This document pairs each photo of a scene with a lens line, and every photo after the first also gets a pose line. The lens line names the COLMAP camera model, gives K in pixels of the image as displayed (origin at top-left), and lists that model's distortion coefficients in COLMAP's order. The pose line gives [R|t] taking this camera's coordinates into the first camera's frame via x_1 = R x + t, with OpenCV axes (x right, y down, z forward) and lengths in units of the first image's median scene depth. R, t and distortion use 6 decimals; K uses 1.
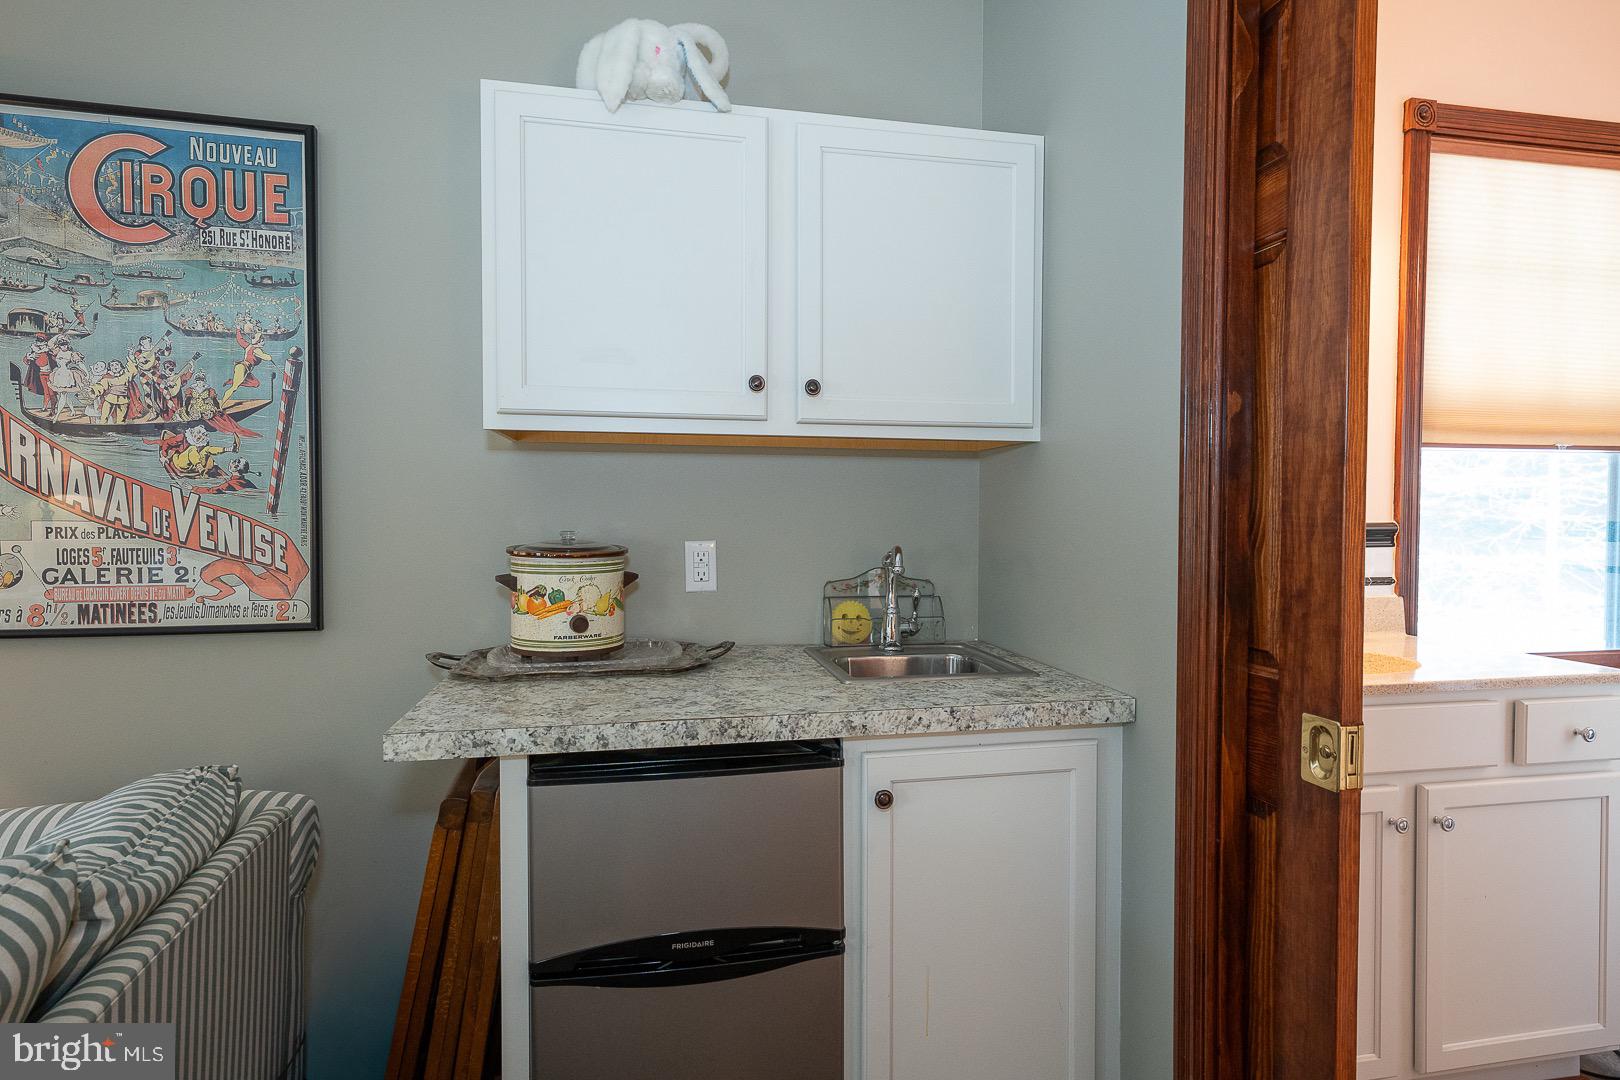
lens RADIAL K [[812.6, 0, 810.0], [0, 812.6, 540.0], [0, 0, 1]] dist [-0.000350, 0.000376]
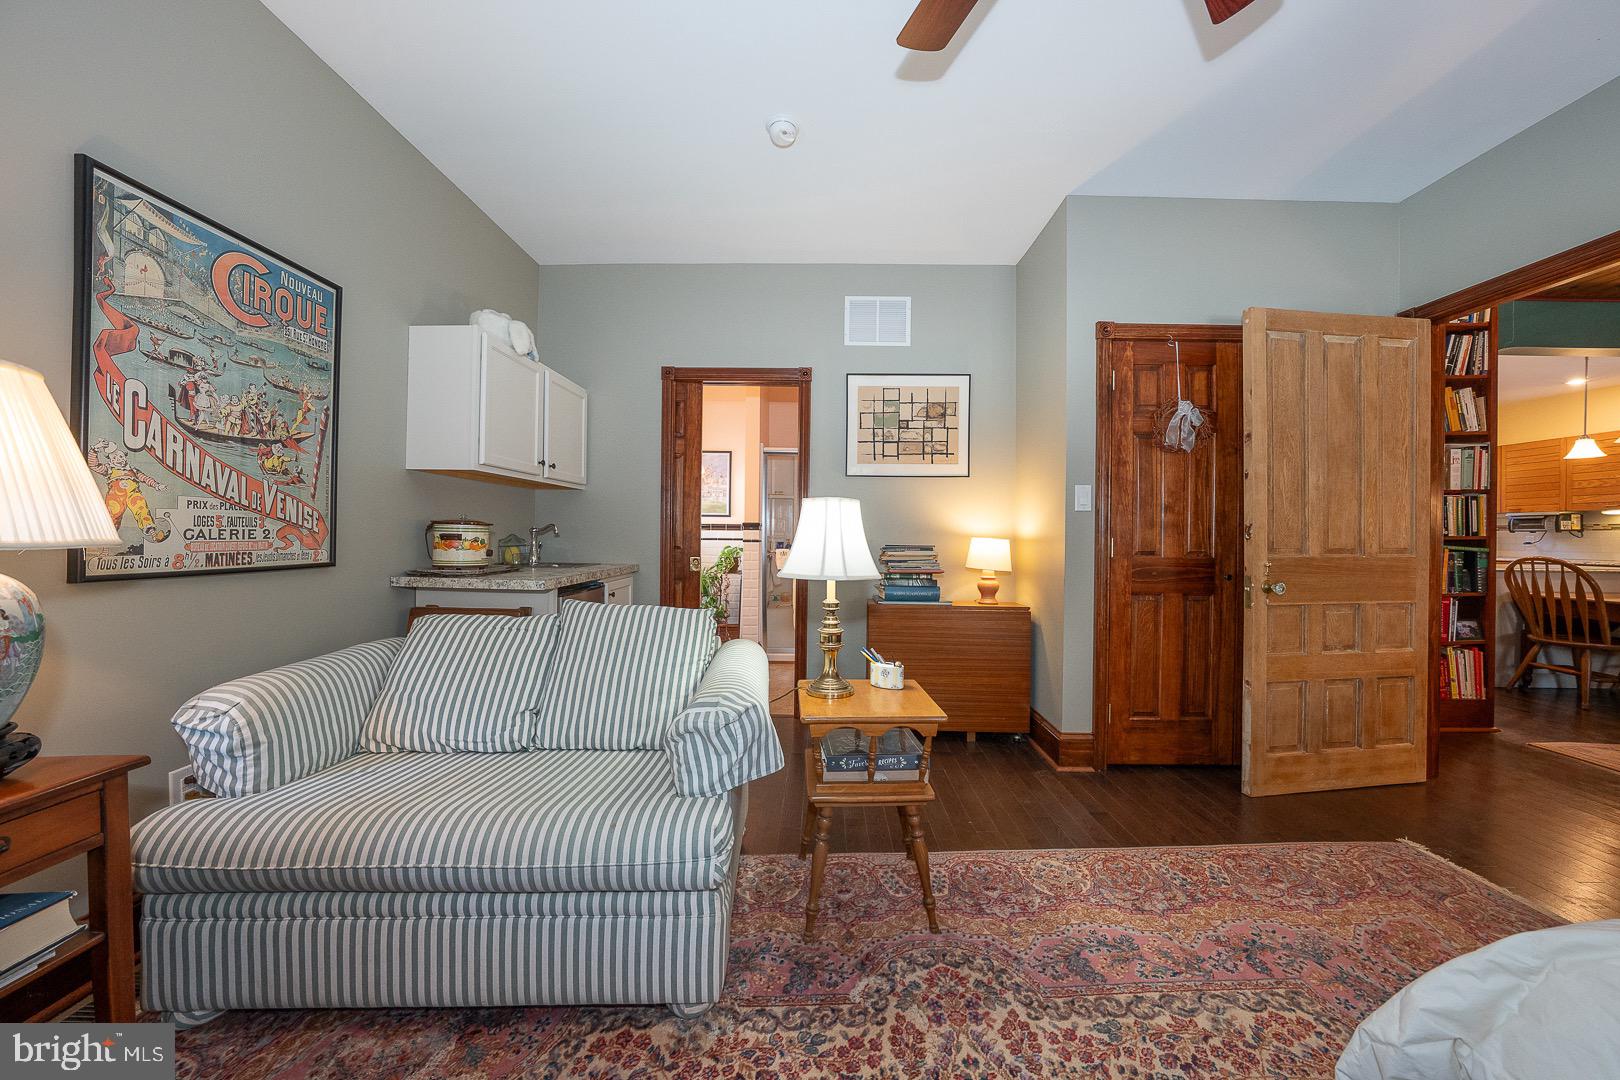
lens RADIAL K [[561.8, 0, 813.2], [0, 561.8, 534.6], [0, 0, 1]] dist [-0.023471, 0.005917]
pose [[0.234260, -0.003249, 0.972169, -1.613430], [0.020135, 0.999796, -0.001511, 0.068297], [-0.971966, 0.019929, 0.234277, -0.312117]]
